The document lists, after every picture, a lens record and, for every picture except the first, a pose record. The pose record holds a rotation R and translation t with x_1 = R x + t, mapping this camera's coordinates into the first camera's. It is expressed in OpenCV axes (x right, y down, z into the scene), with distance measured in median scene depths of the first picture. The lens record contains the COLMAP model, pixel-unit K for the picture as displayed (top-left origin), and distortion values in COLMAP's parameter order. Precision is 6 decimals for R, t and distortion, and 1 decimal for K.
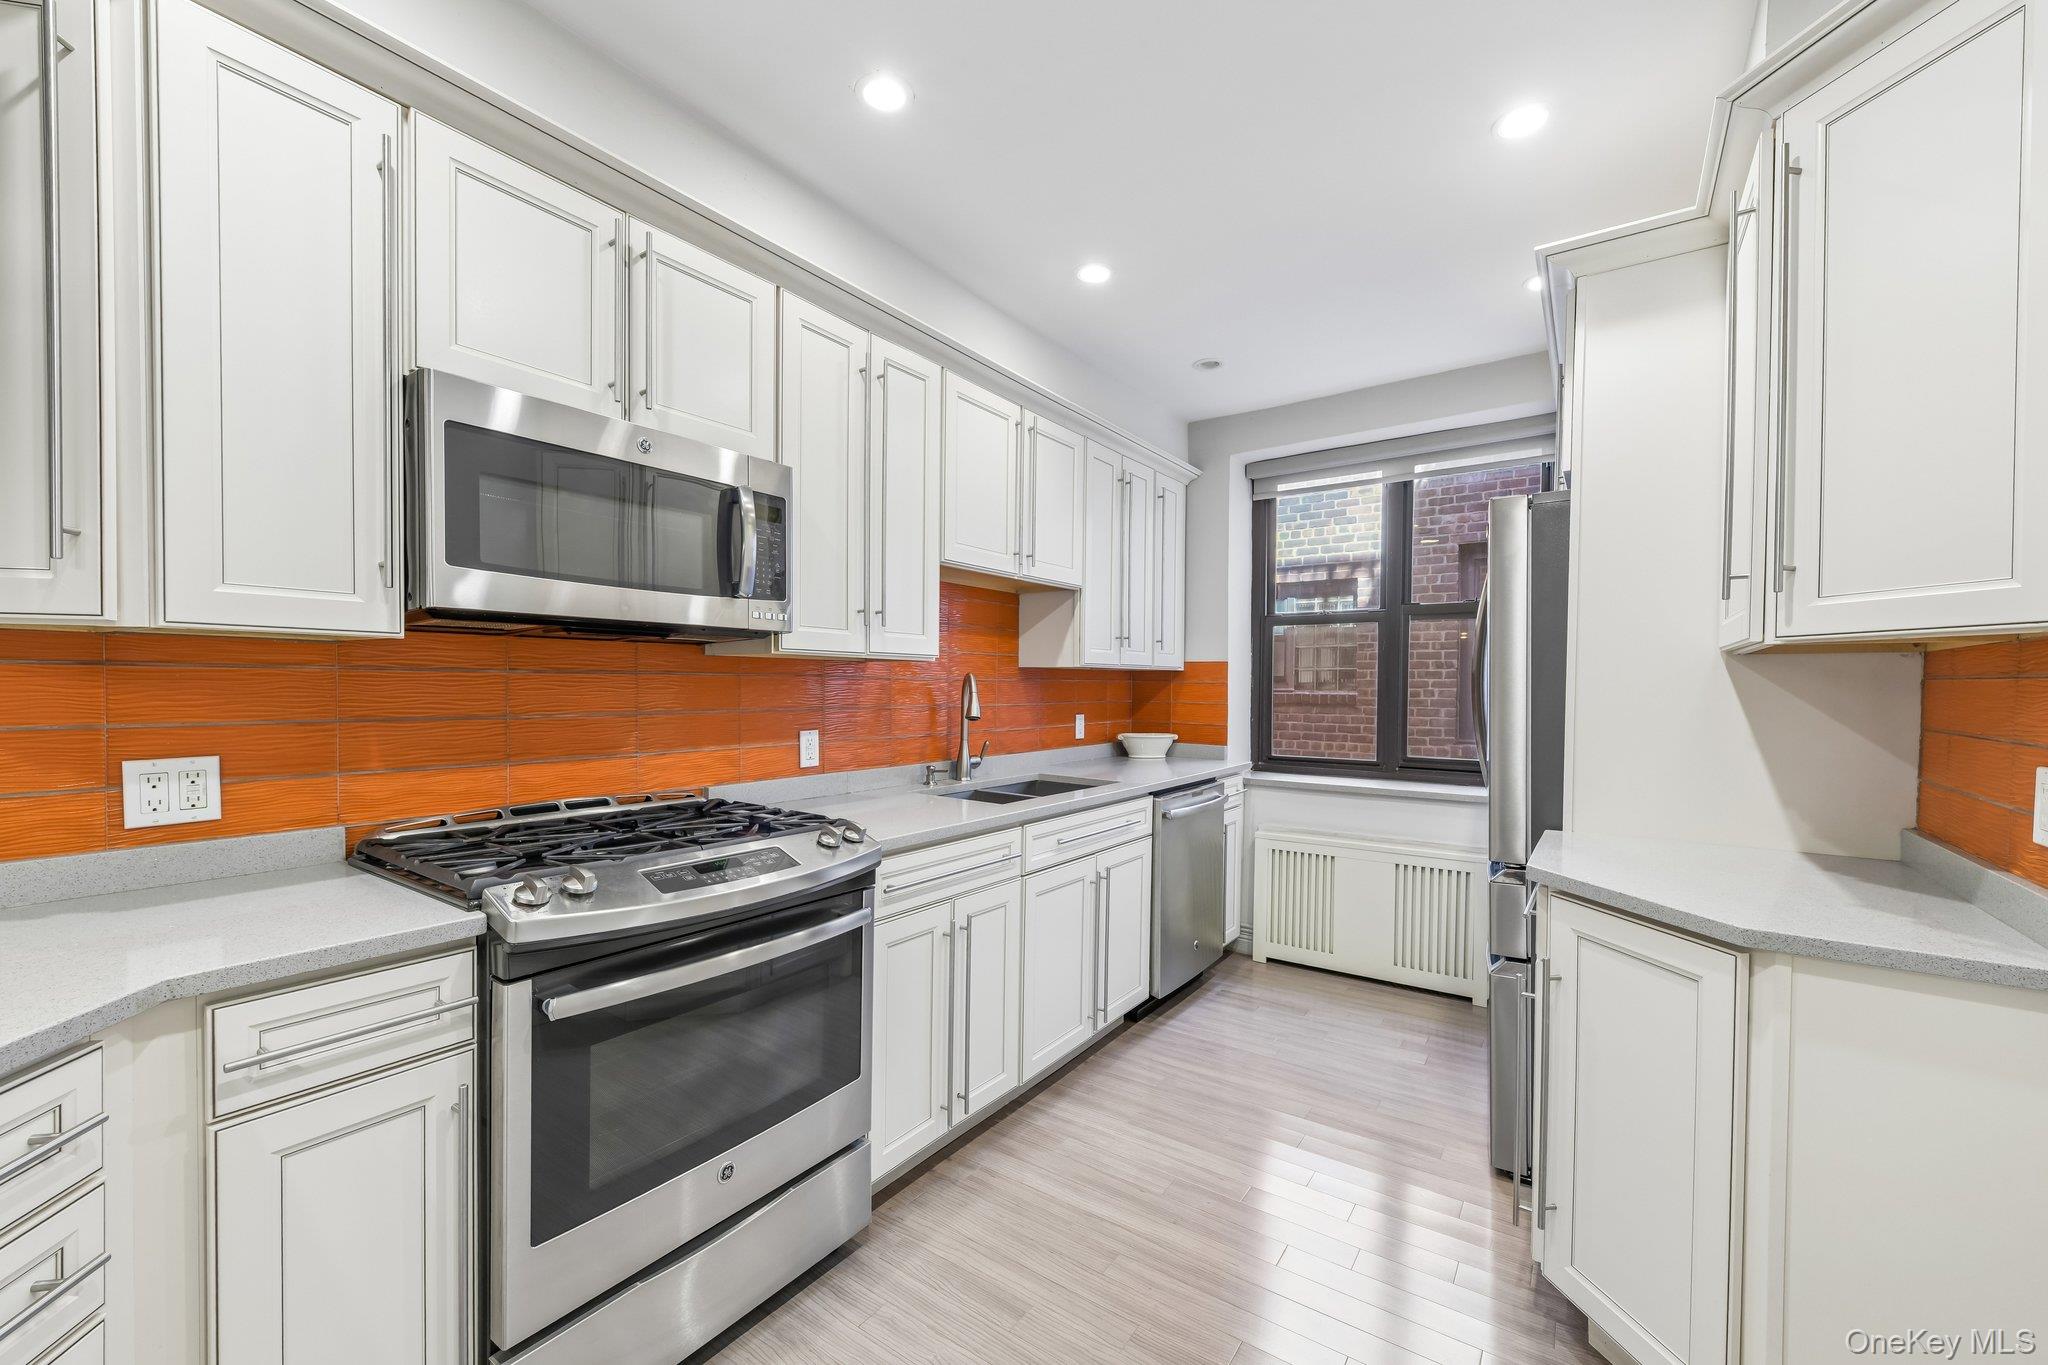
lens RADIAL K [[815.0, 0, 1026.5], [0, 815.0, 702.1], [0, 0, 1]] dist [0.000795, -0.000063]
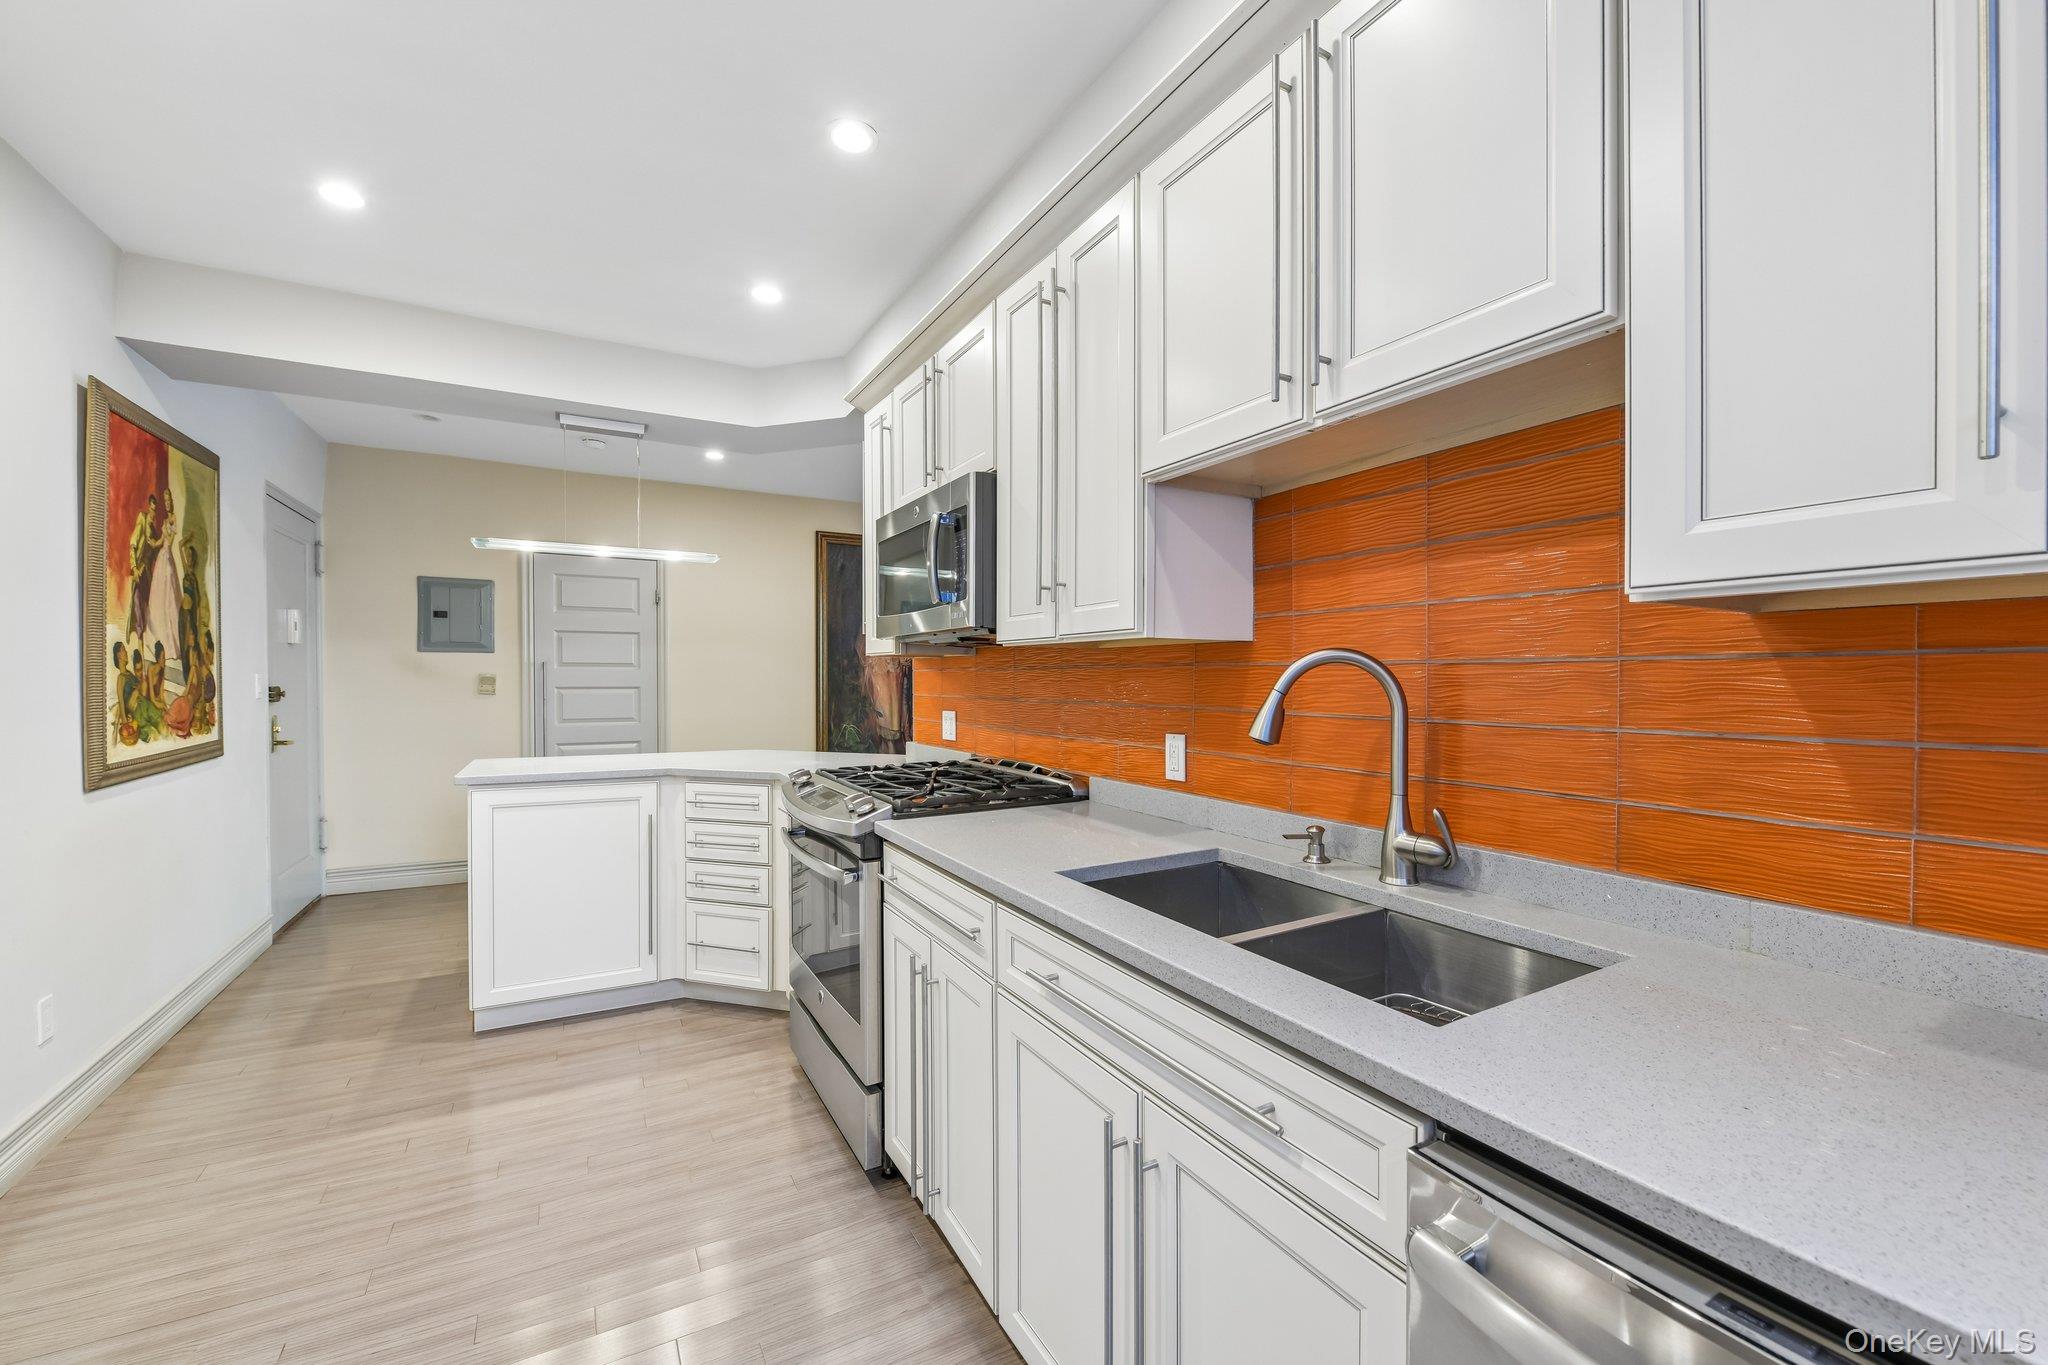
lens RADIAL K [[802.0, 0, 1022.6], [0, 802.0, 678.0], [0, 0, 1]] dist [-0.000233, -0.000234]
pose [[-0.432276, -0.010571, -0.901679, 0.449330], [-0.020303, 0.999792, -0.001988, -0.013624], [0.901513, 0.017448, -0.432401, 1.081338]]
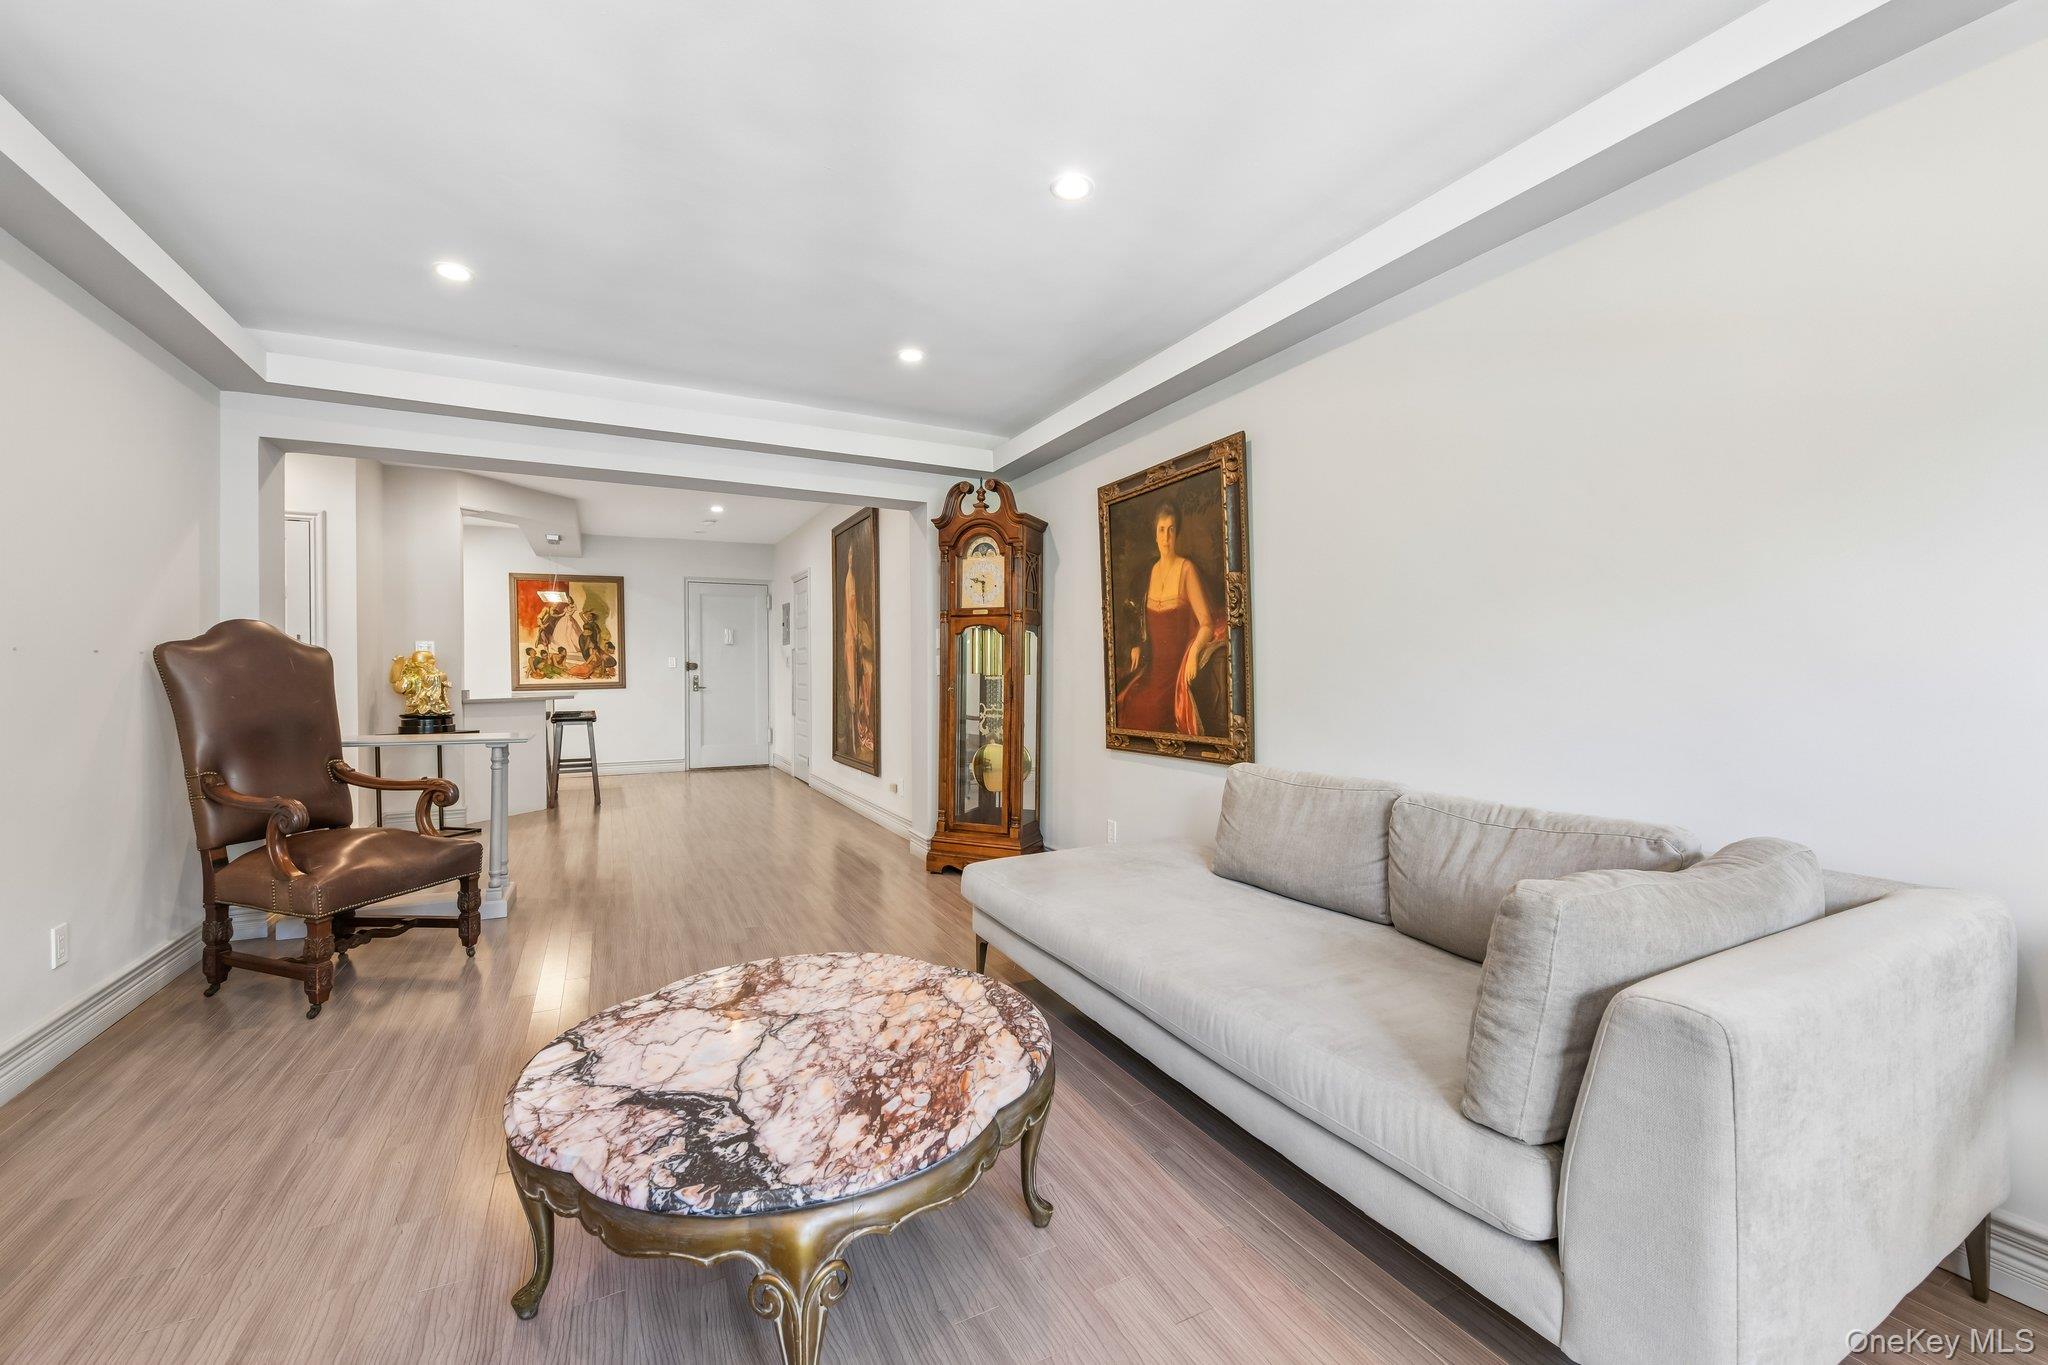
lens RADIAL K [[809.3, 0, 1026.8], [0, 809.3, 673.6], [0, 0, 1]] dist [-0.001154, -0.003722]
pose [[-0.890099, -0.005532, 0.455733, -2.903154], [0.002844, 0.999839, 0.017691, 0.013111], [-0.455758, 0.017043, -0.889941, 1.621897]]
